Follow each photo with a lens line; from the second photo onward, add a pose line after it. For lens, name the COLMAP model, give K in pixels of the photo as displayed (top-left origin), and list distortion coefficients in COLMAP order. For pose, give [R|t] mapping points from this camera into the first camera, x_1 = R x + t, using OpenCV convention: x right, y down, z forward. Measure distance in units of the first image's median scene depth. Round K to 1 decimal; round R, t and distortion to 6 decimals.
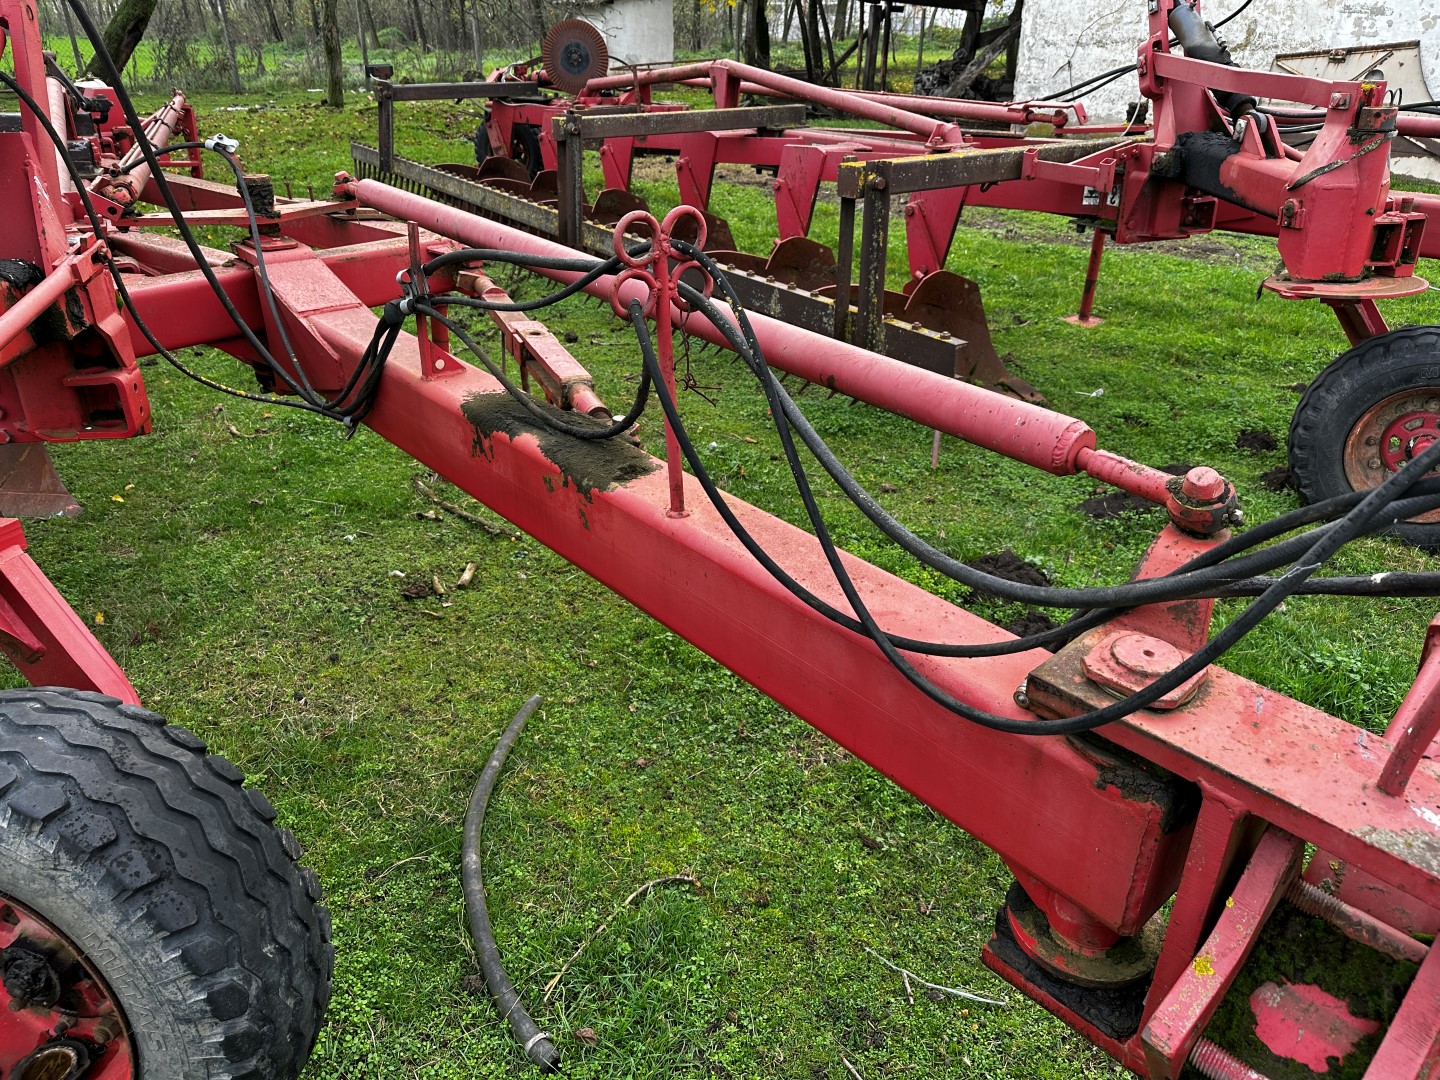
lens RADIAL K [[1044.8, 0, 713.1], [0, 1044.8, 536.5], [0, 0, 1]] dist [0.006724, -0.019601]
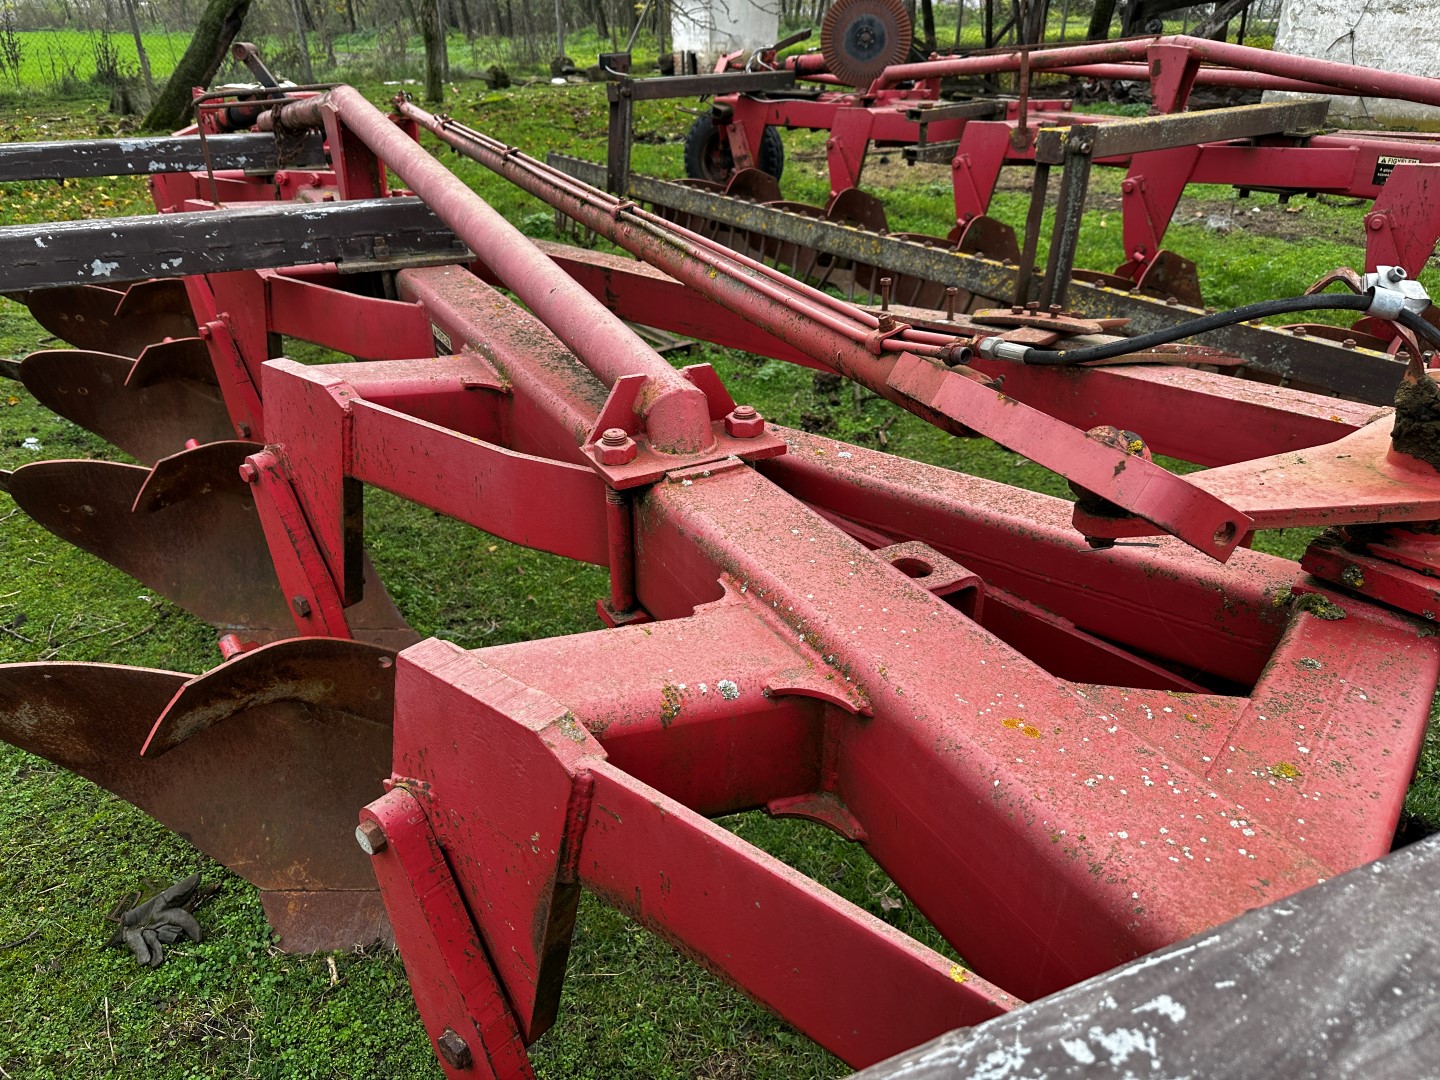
lens RADIAL K [[1044.8, 0, 700.2], [0, 1044.8, 536.4], [0, 0, 1]] dist [0.006724, -0.019601]
pose [[0.999629, -0.012871, -0.023997, -0.189665], [0.013232, 0.999800, 0.014973, -0.082836], [0.023799, -0.015285, 0.999600, 0.176585]]
